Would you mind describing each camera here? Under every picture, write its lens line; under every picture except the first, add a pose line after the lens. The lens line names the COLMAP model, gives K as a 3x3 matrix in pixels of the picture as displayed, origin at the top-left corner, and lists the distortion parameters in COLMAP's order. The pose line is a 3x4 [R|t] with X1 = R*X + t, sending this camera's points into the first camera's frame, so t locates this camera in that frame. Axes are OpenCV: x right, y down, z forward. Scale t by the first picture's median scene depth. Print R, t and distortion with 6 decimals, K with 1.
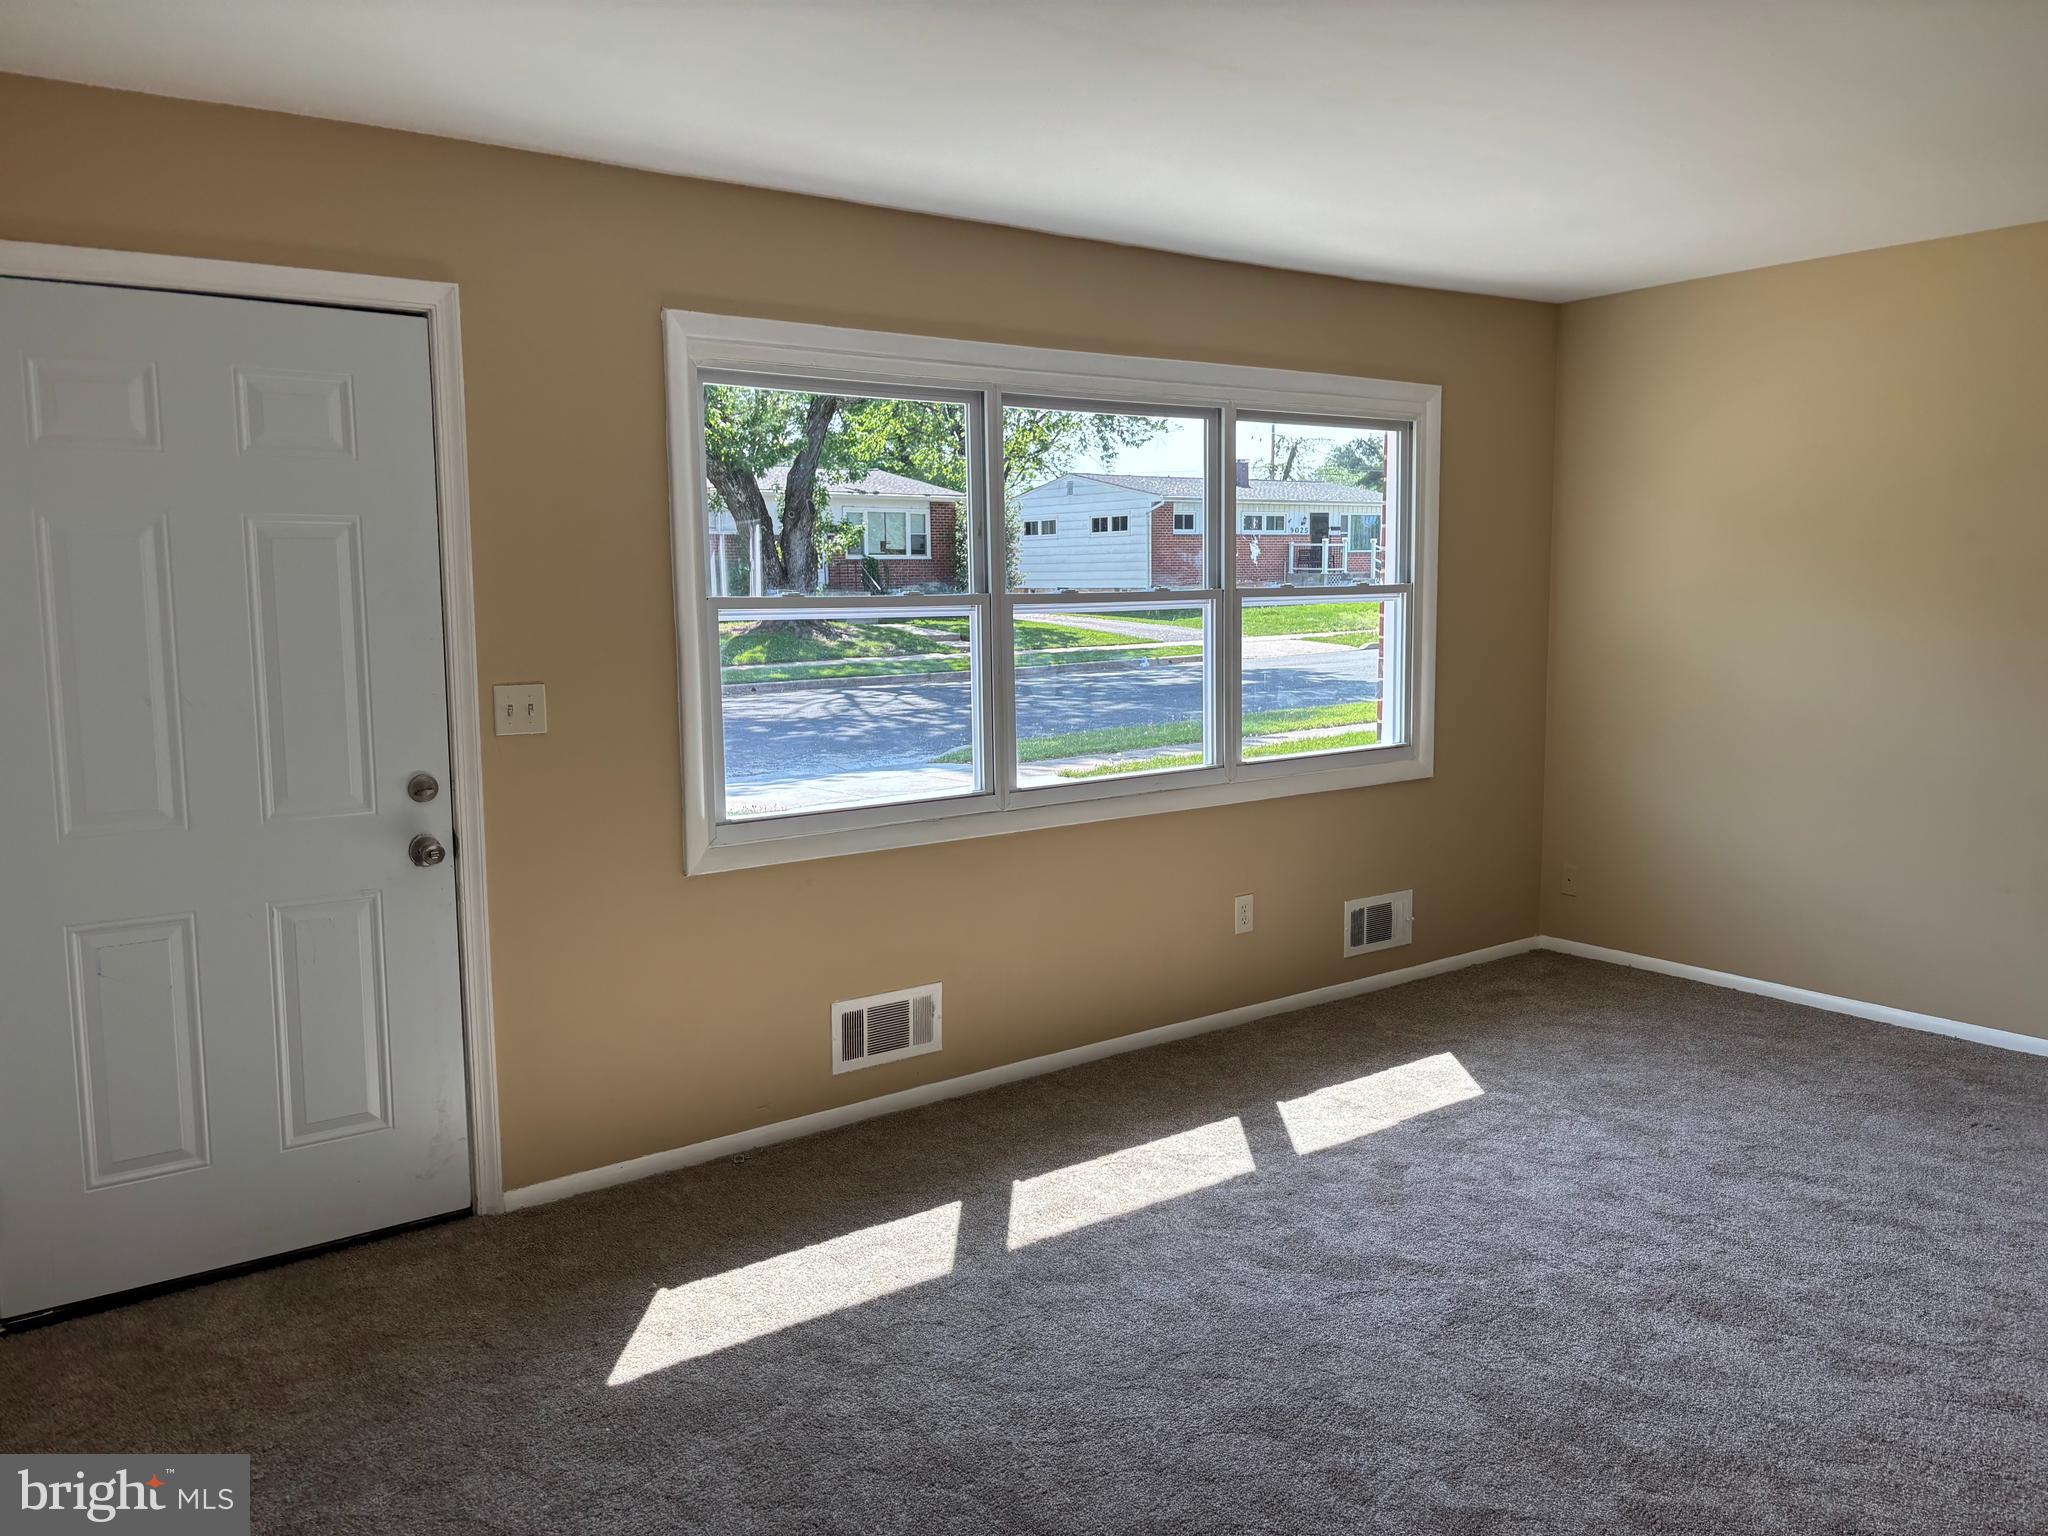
lens RADIAL K [[1563.8, 0, 1025.5], [0, 1563.8, 767.1], [0, 0, 1]] dist [0.062463, -0.069129]
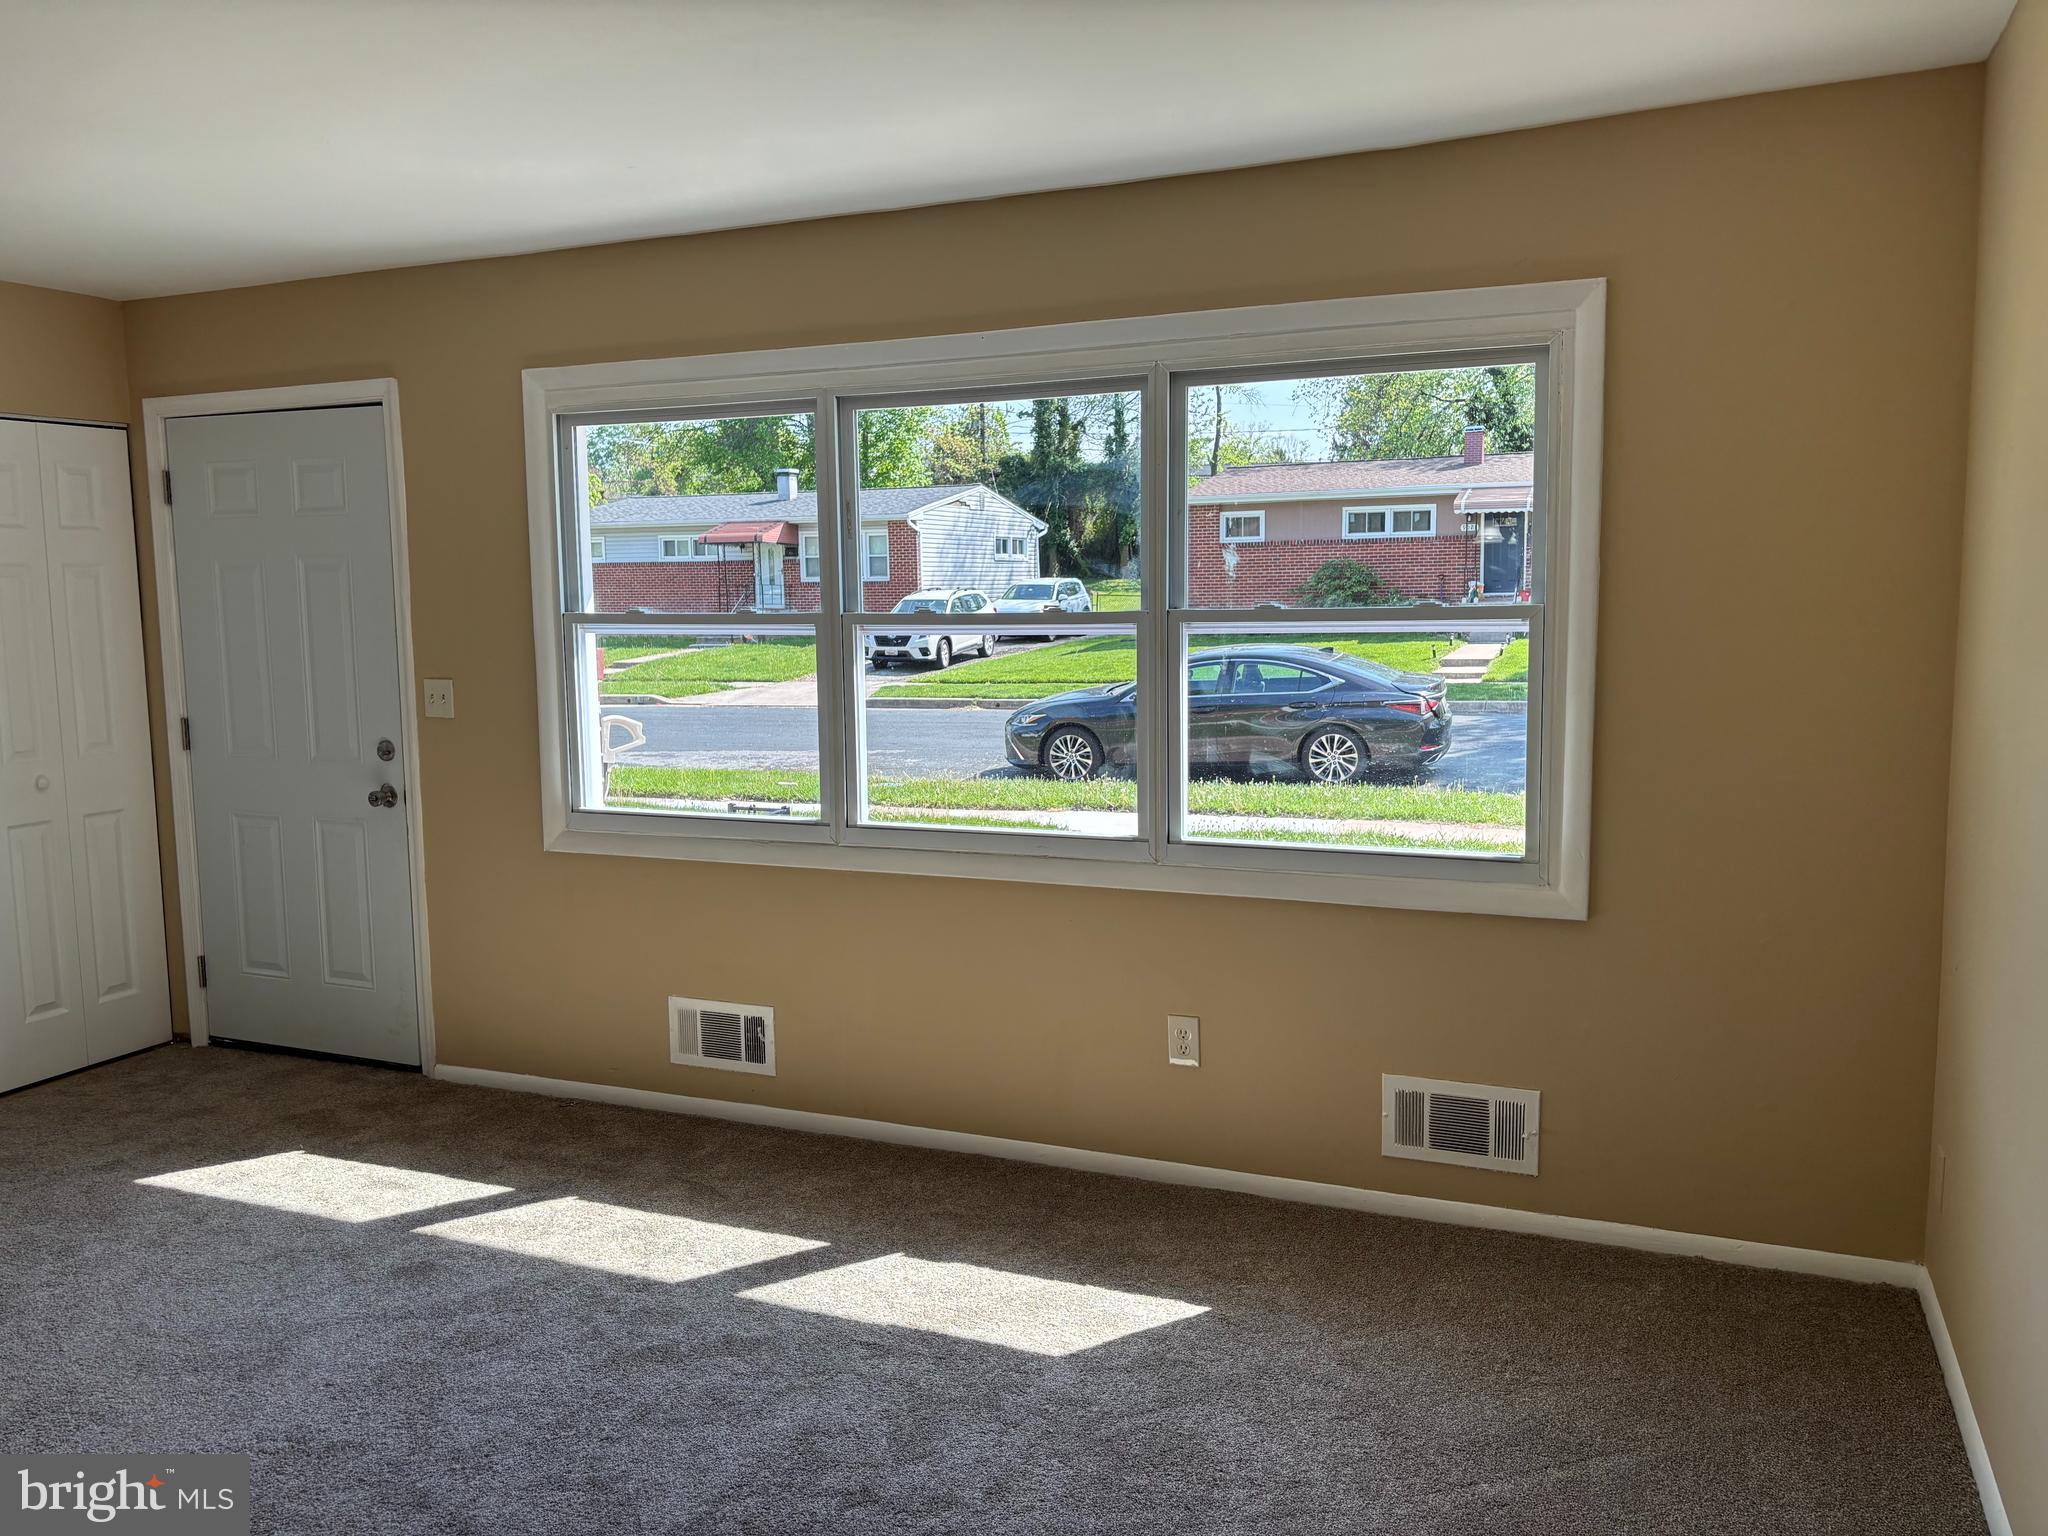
lens RADIAL K [[1563.8, 0, 1063.7], [0, 1563.8, 768.8], [0, 0, 1]] dist [0.062463, -0.069129]
pose [[0.491475, 0.102274, -0.864865, 0.987603], [-0.097601, 0.993293, 0.061997, -0.101995], [0.865405, 0.053942, 0.498161, 0.746728]]
